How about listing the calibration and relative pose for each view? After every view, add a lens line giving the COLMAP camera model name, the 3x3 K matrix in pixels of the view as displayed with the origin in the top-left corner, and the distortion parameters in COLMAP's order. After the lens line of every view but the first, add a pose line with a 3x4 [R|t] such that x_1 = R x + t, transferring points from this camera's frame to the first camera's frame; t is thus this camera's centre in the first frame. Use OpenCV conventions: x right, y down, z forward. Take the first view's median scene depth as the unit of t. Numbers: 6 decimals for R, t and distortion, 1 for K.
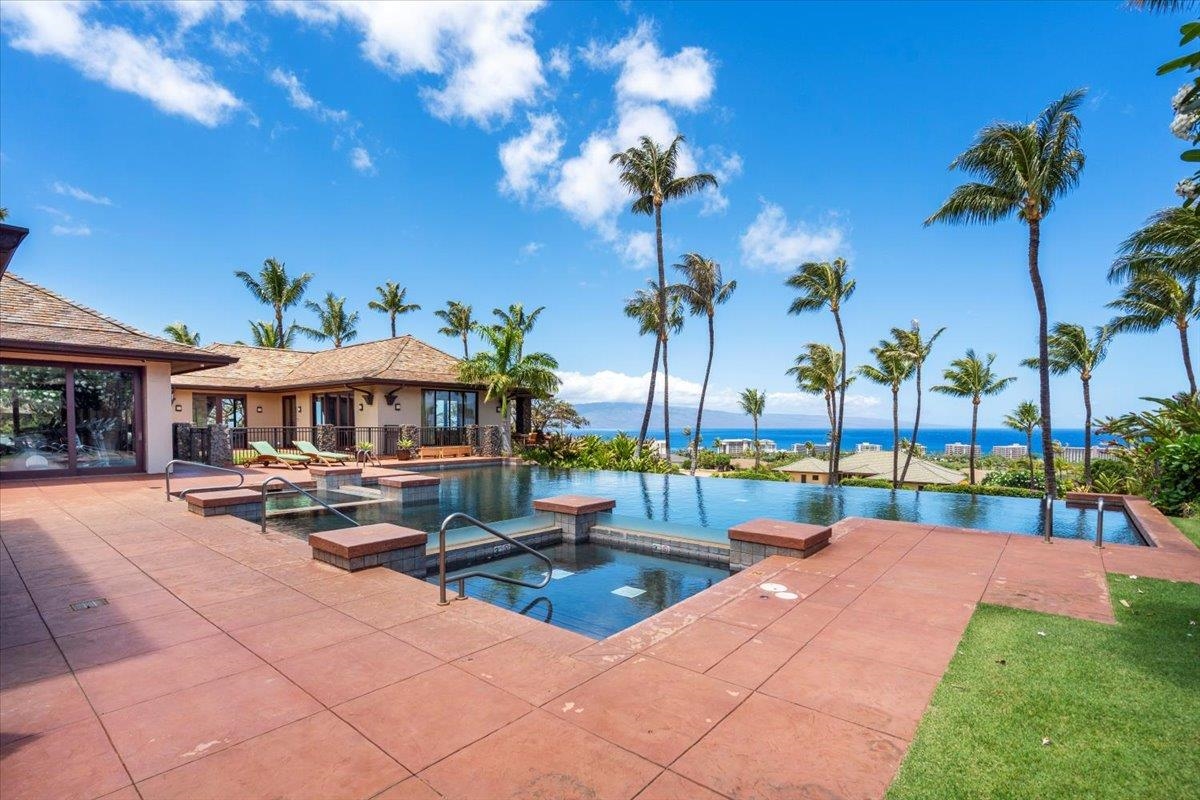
lens RADIAL K [[558.5, 0, 599.4], [0, 558.5, 428.8], [0, 0, 1]] dist [0.001837, 0.000737]
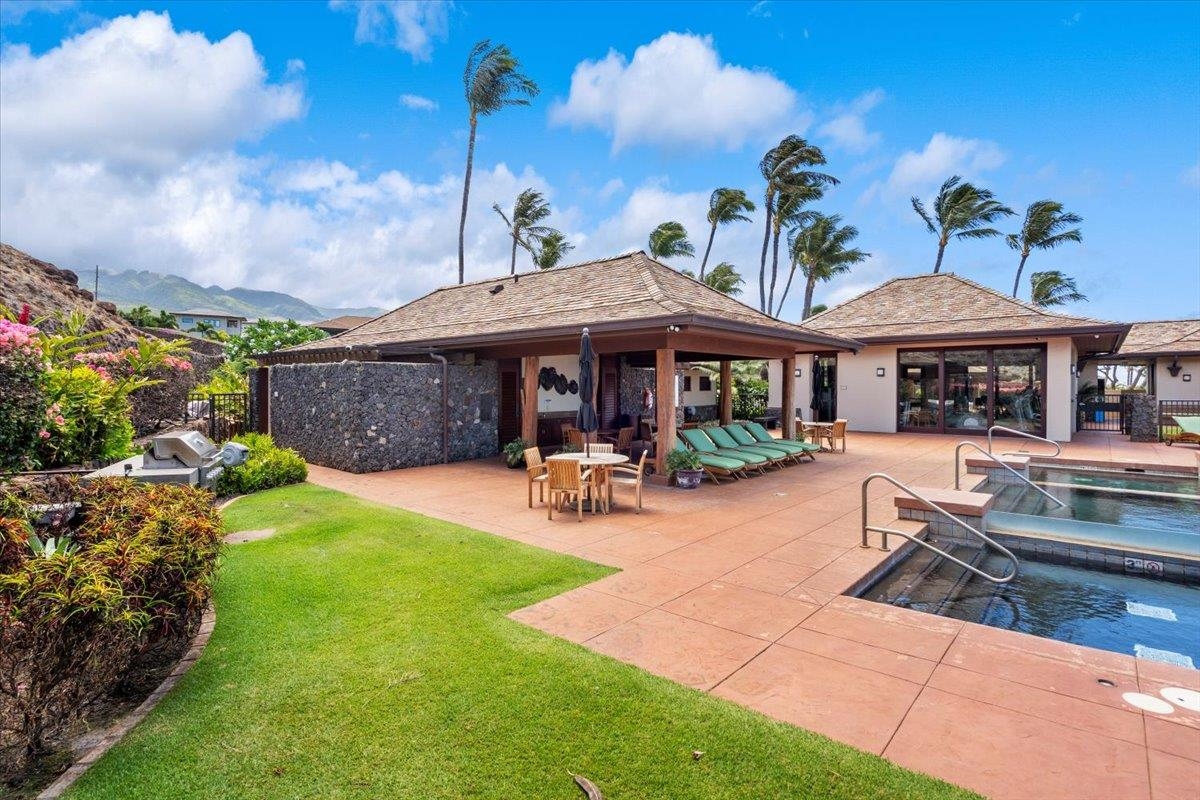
lens RADIAL K [[562.2, 0, 596.1], [0, 562.2, 377.1], [0, 0, 1]] dist [-0.001339, -0.000206]
pose [[-0.032076, -0.027820, -0.999098, 0.687231], [-0.013041, 0.999539, -0.027413, -0.004345], [0.999400, 0.012150, -0.032424, 0.341566]]
